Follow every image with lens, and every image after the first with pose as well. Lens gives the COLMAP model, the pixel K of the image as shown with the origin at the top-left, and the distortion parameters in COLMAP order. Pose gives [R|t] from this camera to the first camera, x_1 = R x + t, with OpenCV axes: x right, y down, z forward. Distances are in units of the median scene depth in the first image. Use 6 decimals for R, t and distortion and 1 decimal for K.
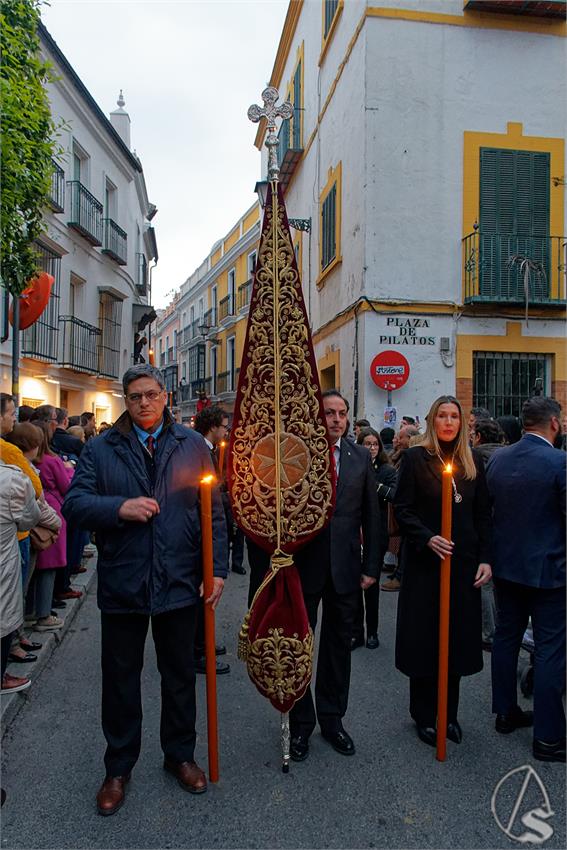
lens RADIAL K [[643.2, 0, 290.0], [0, 643.2, 427.3], [0, 0, 1]] dist [-0.006724, 0.020869]
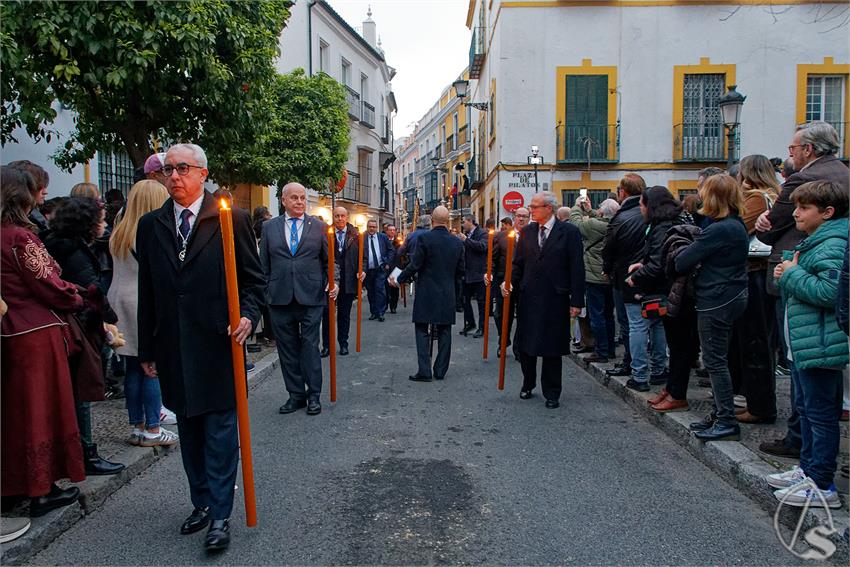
lens RADIAL K [[643.2, 0, 423.0], [0, 643.2, 286.5], [0, 0, 1]] dist [-0.006724, 0.020869]
pose [[0.984361, 0.001430, -0.176156, 0.184742], [0.010756, 0.997613, 0.068207, 0.021466], [0.175833, -0.069035, 0.981996, -0.730296]]
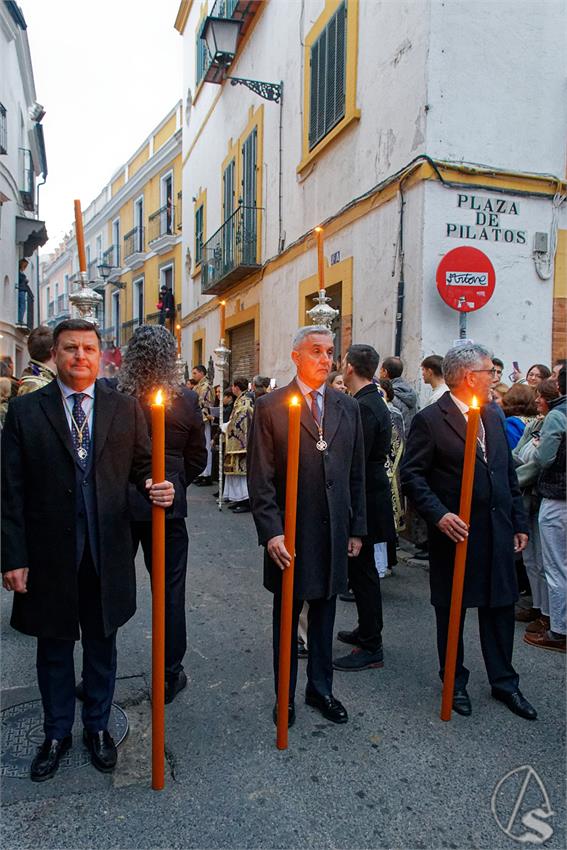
lens RADIAL K [[643.2, 0, 286.5], [0, 643.2, 427.1], [0, 0, 1]] dist [-0.006724, 0.020869]
pose [[0.987292, 0.000213, 0.158920, -0.089897], [-0.008863, 0.998517, 0.053720, 0.016673], [-0.158672, -0.054446, 0.985829, 0.339910]]
